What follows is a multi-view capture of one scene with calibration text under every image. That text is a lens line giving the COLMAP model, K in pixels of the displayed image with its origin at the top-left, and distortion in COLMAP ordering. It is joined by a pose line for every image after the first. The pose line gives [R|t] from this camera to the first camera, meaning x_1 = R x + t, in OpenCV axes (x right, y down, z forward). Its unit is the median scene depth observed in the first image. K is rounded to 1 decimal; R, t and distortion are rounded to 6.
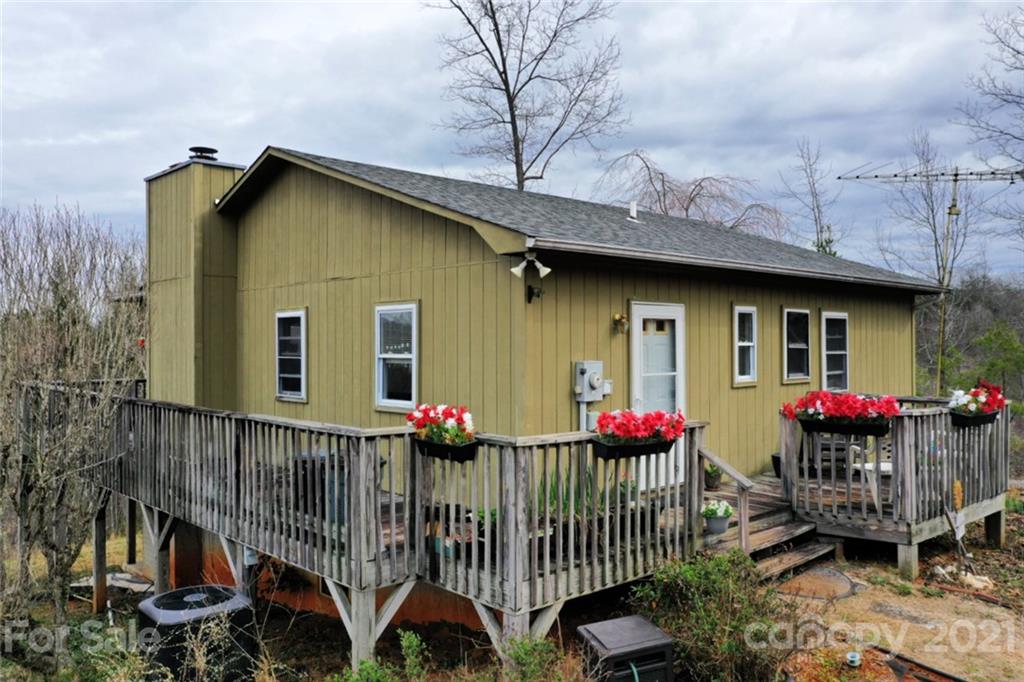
lens RADIAL K [[833.4, 0, 509.9], [0, 833.4, 322.1], [0, 0, 1]] dist [0.004460, 0.001040]
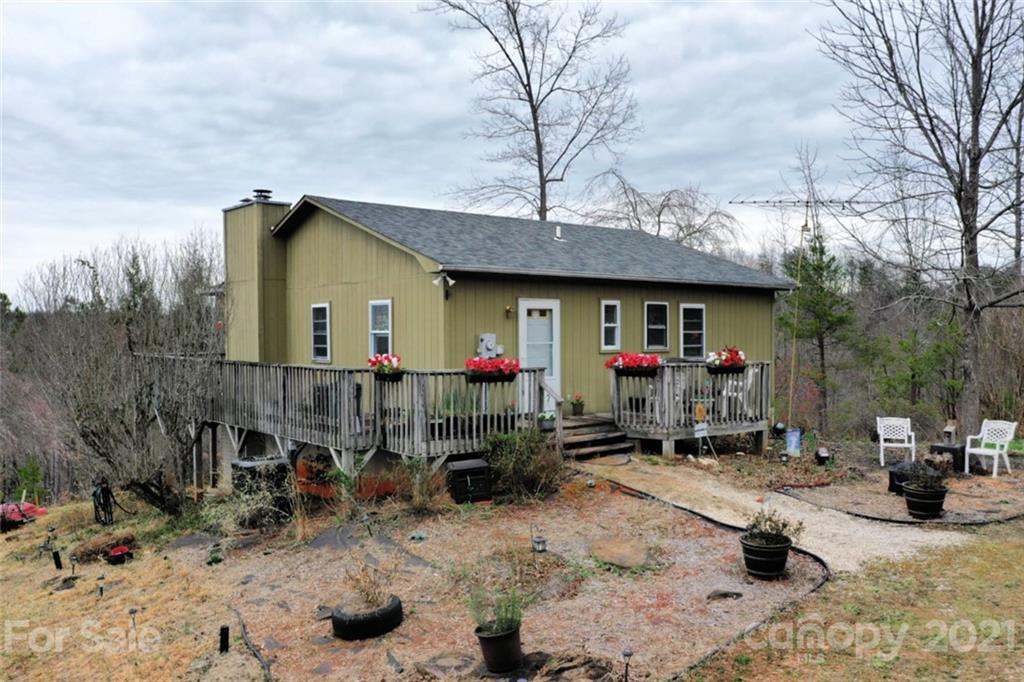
lens RADIAL K [[787.4, 0, 512.0], [0, 787.4, 341.0], [0, 0, 1]] dist [-0.008542, -0.000450]
pose [[0.998883, 0.003126, -0.047150, 0.179650], [-0.001264, 0.999220, 0.039474, -0.001772], [0.047236, -0.039371, 0.998108, -0.487264]]
